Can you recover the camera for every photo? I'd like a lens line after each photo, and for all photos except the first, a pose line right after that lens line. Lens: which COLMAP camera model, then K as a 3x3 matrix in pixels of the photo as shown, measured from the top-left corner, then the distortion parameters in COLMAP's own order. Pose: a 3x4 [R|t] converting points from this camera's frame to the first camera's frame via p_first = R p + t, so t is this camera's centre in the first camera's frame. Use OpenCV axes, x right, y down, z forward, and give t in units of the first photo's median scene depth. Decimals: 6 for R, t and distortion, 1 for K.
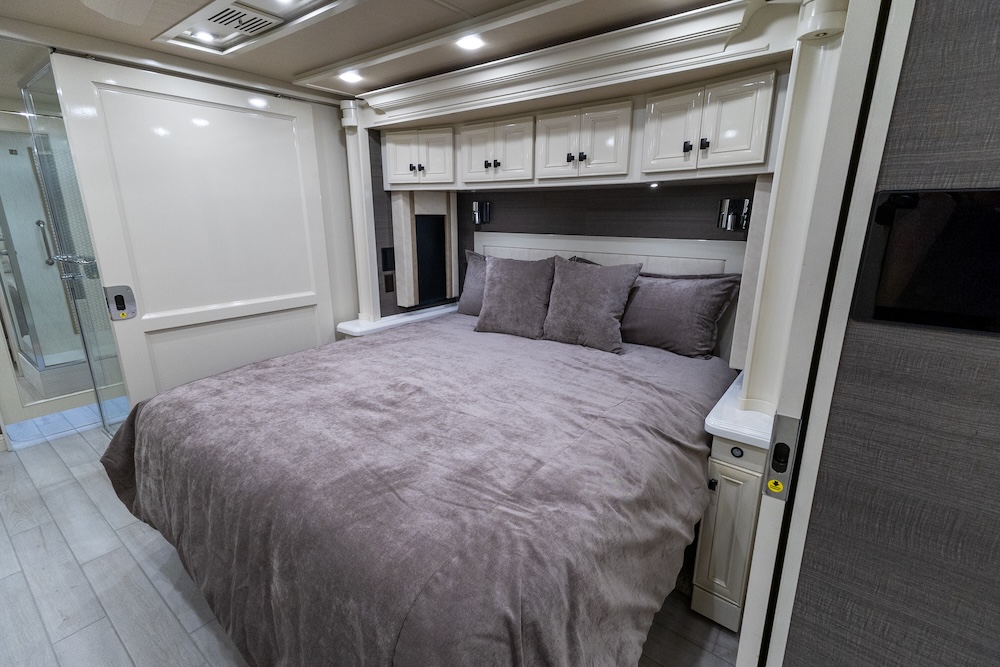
lens RADIAL K [[469.9, 0, 492.4], [0, 469.9, 329.1], [0, 0, 1]] dist [0.014923, -0.000211]
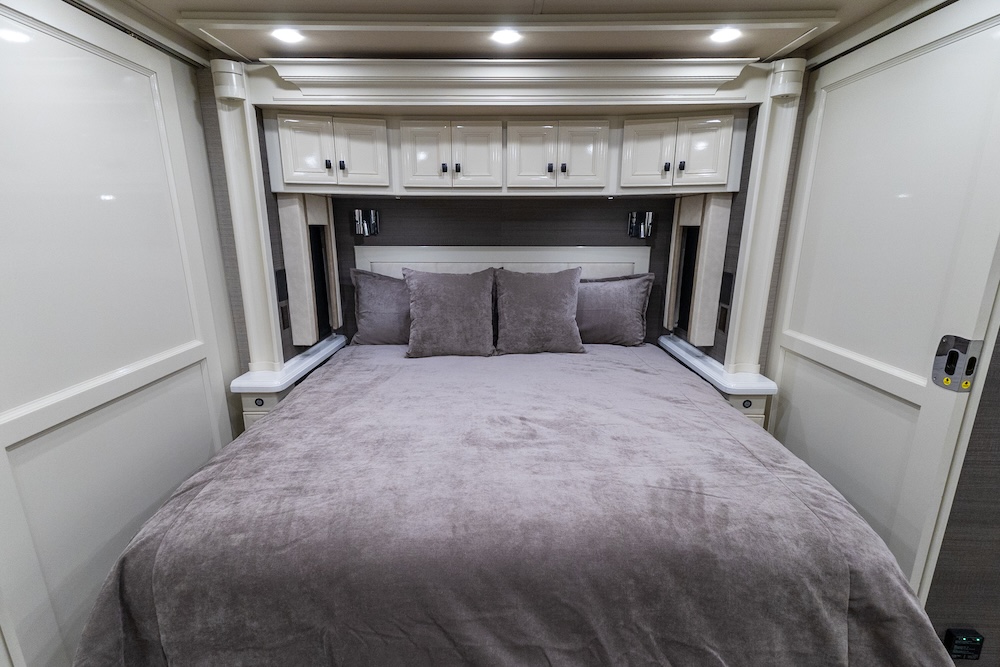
lens RADIAL K [[508.5, 0, 505.4], [0, 508.5, 358.2], [0, 0, 1]] dist [0.011129, -0.000060]
pose [[0.777794, -0.159321, 0.607991, -0.561393], [0.151638, 0.986331, 0.064475, -0.039134], [-0.609952, 0.042046, 0.791322, 0.181558]]
